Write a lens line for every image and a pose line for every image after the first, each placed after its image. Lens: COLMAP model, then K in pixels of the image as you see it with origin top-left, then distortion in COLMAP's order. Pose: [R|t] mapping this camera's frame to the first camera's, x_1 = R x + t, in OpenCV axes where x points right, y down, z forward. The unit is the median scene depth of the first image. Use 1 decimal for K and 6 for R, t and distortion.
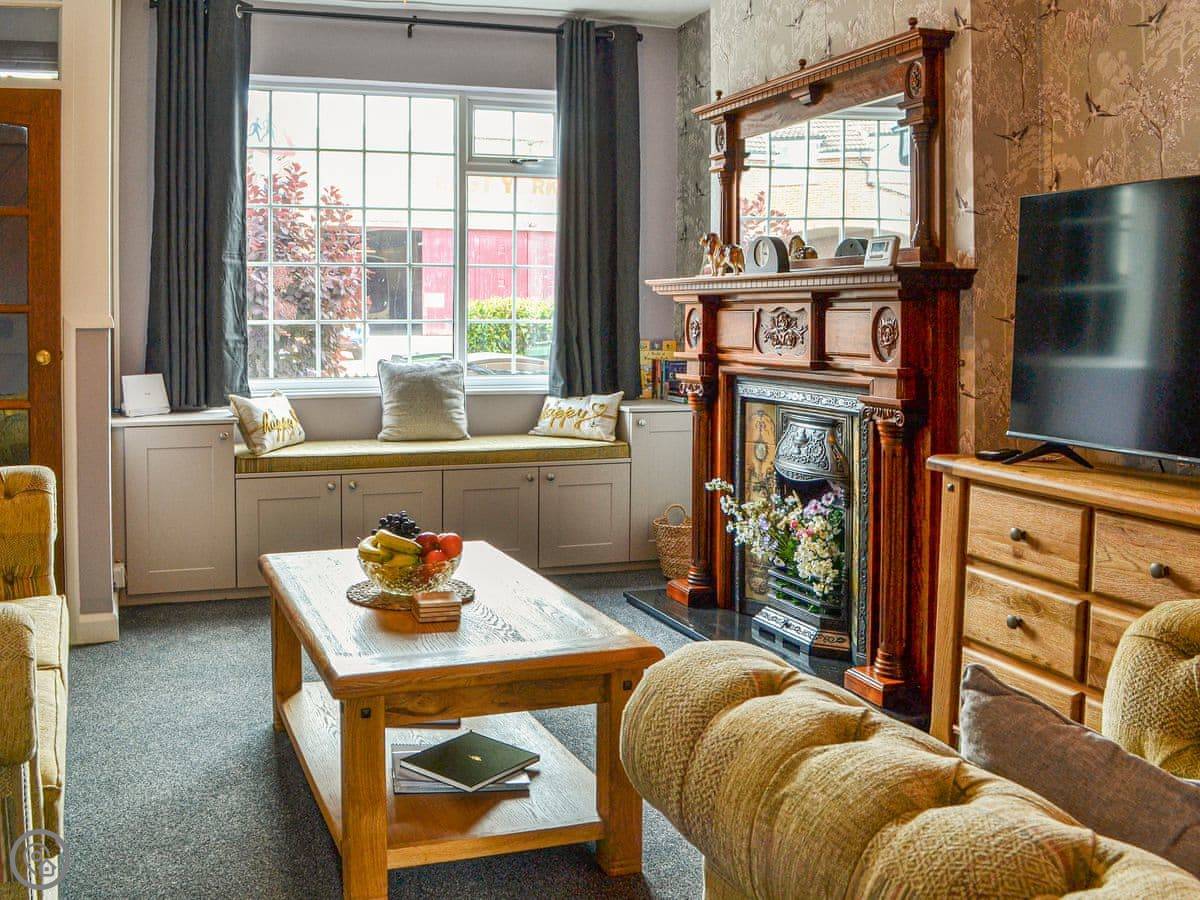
lens RADIAL K [[1309.8, 0, 599.8], [0, 1309.8, 406.7], [0, 0, 1]] dist [-0.089218, -0.013295]
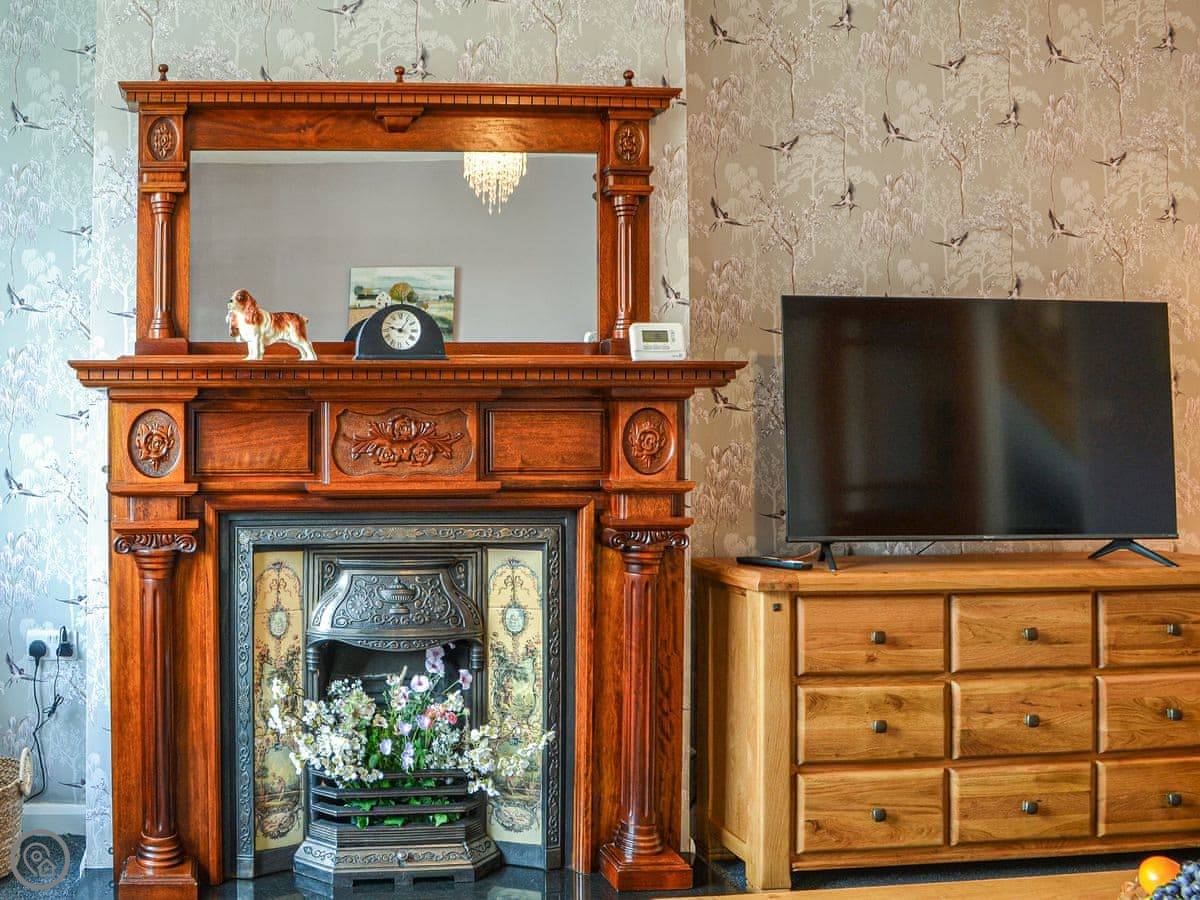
lens RADIAL K [[991.3, 0, 600.3], [0, 991.3, 415.8], [0, 0, 1]] dist [-0.046283, -0.000126]
pose [[0.260665, -0.004784, 0.965417, -0.339344], [0.075106, 0.997058, -0.015337, -0.055008], [-0.962504, 0.076506, 0.260257, 0.744973]]
